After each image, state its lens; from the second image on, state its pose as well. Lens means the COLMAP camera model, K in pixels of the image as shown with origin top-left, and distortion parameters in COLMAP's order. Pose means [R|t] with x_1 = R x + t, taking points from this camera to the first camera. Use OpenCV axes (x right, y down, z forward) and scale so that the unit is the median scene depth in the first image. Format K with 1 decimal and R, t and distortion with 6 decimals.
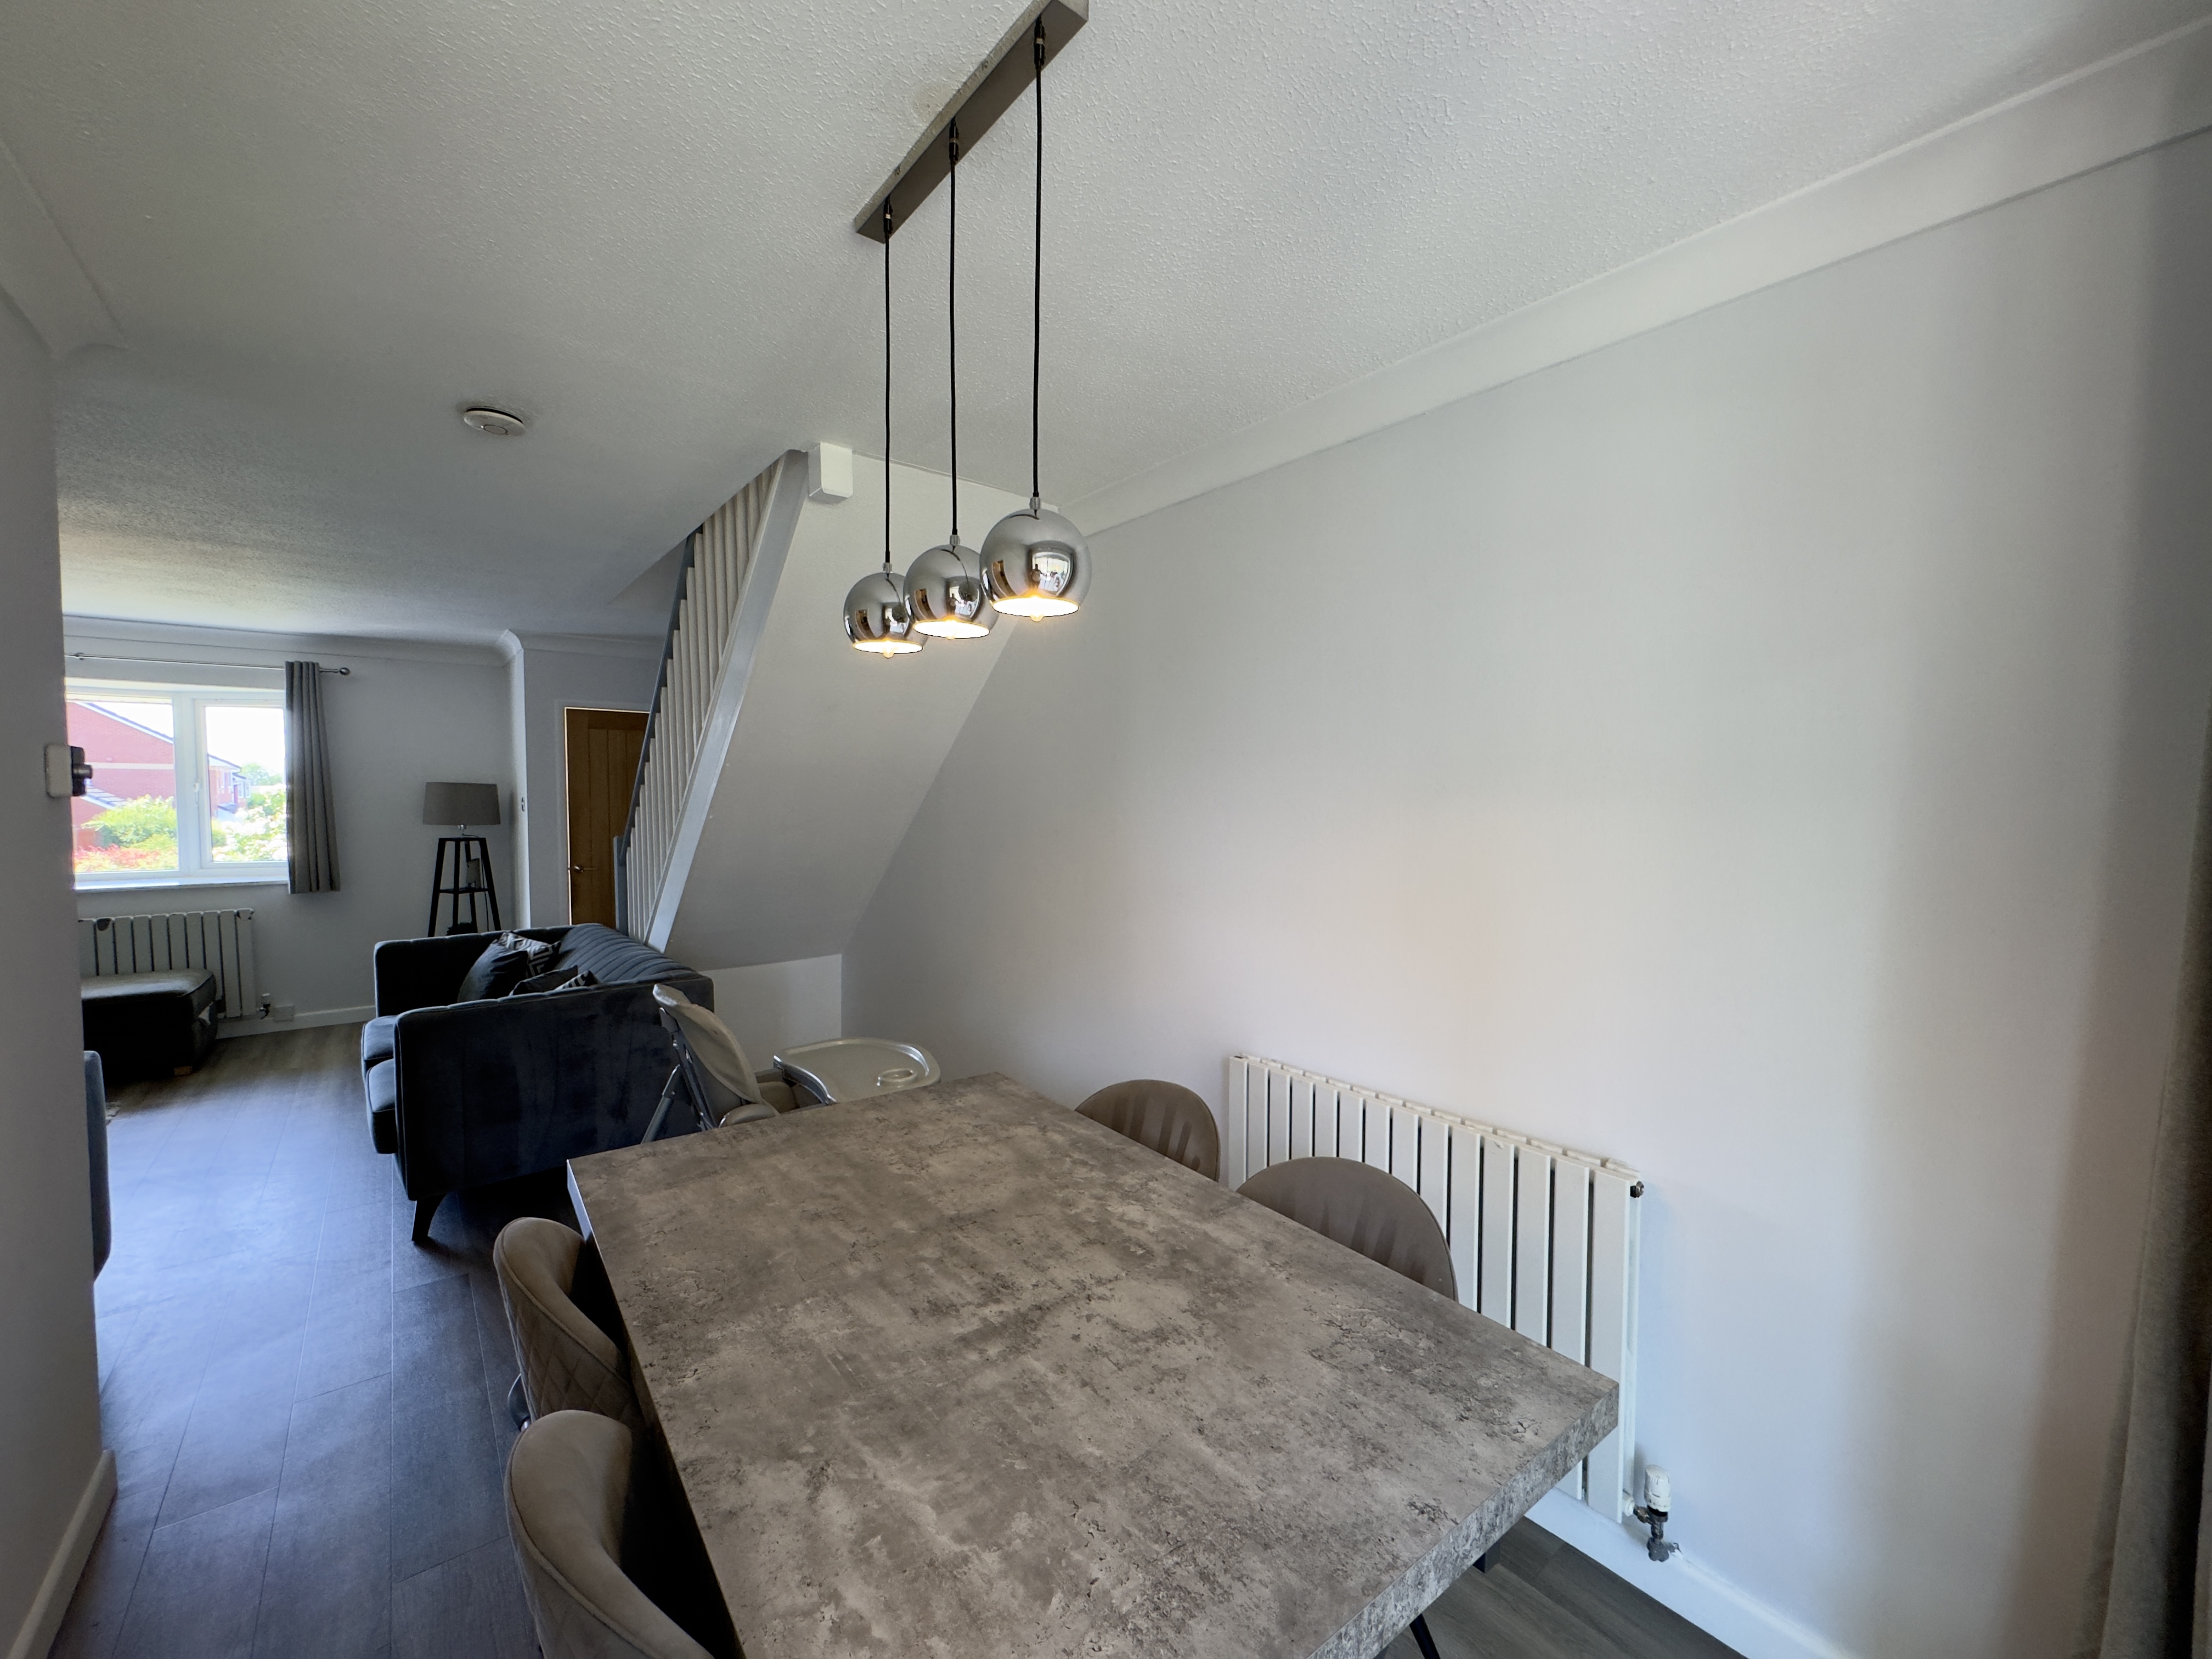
lens RADIAL K [[881.5, 0, 1102.4], [0, 881.5, 830.7], [0, 0, 1]] dist [-0.002150, 0.000158]
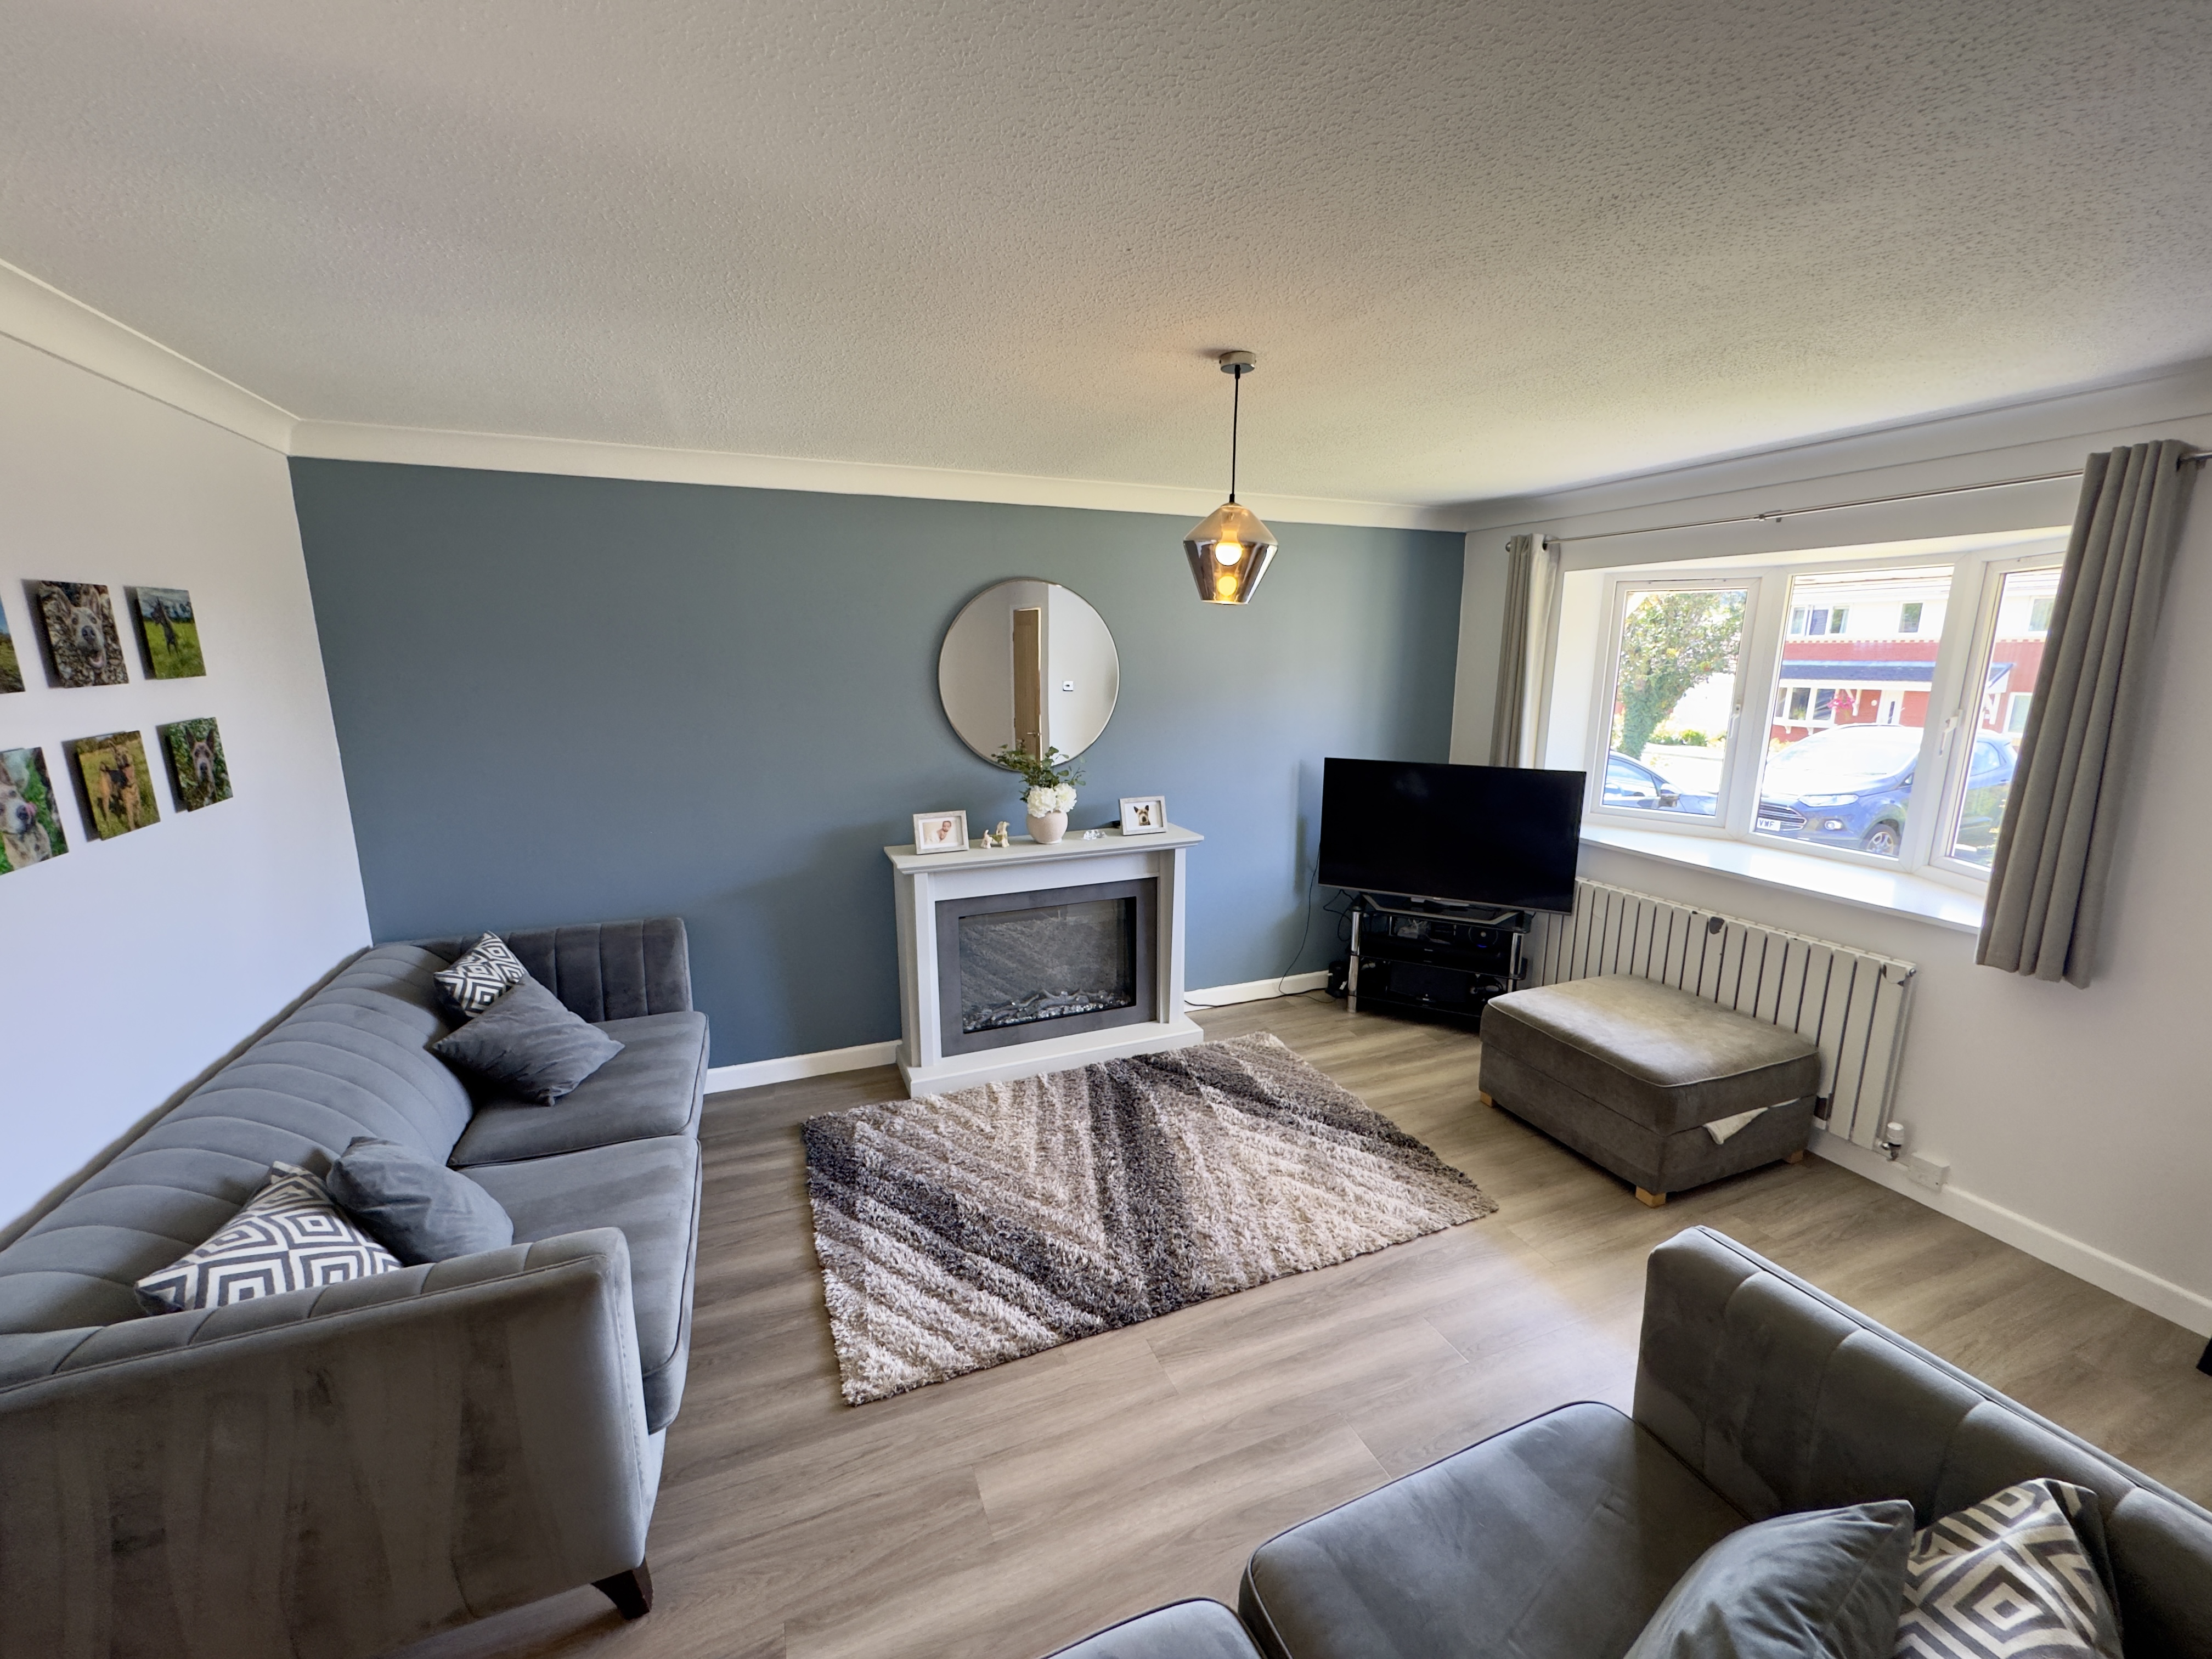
lens RADIAL K [[881.5, 0, 1102.4], [0, 881.5, 830.7], [0, 0, 1]] dist [-0.002150, 0.000158]
pose [[-0.291966, 0.189467, -0.937474, -0.337143], [-0.044426, 0.976438, 0.211177, -0.079121], [0.955396, 0.103305, -0.276670, 0.657443]]
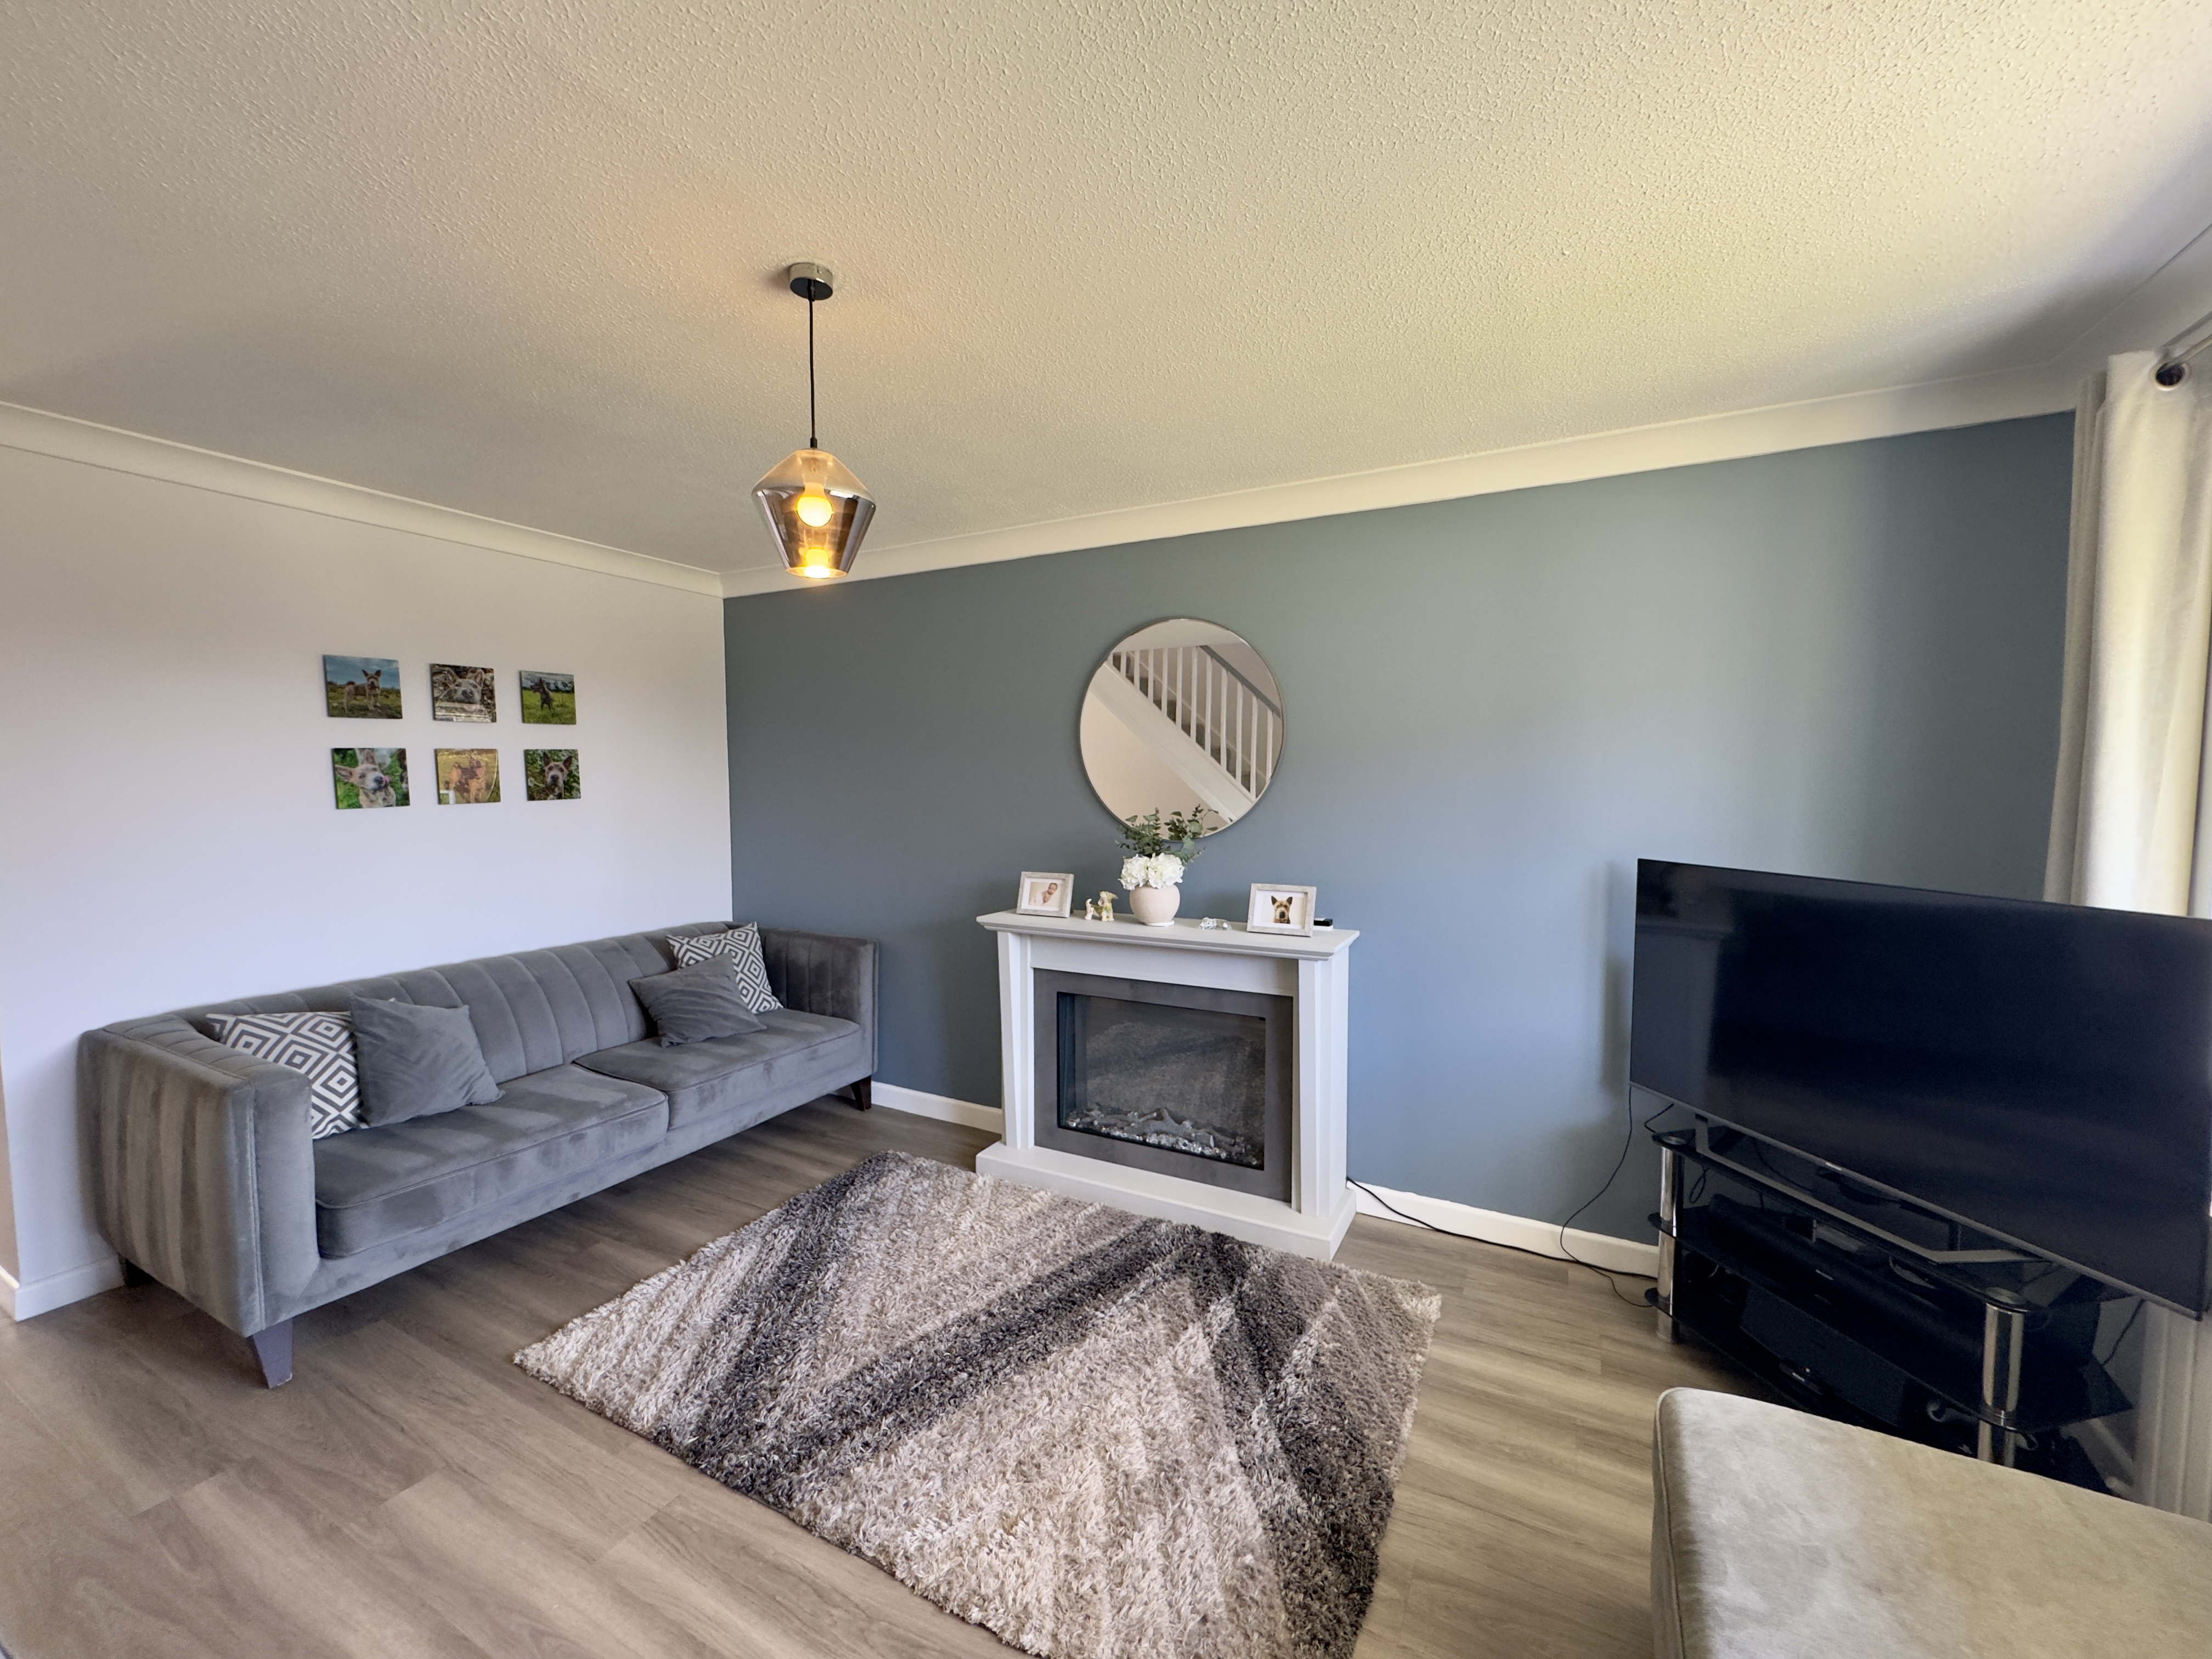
lens RADIAL K [[881.5, 0, 1102.4], [0, 881.5, 830.7], [0, 0, 1]] dist [-0.002150, 0.000158]
pose [[-0.920890, 0.021258, -0.389242, -0.714726], [-0.018946, 0.994891, 0.099158, -0.038918], [0.389361, 0.098688, -0.915783, 0.927845]]
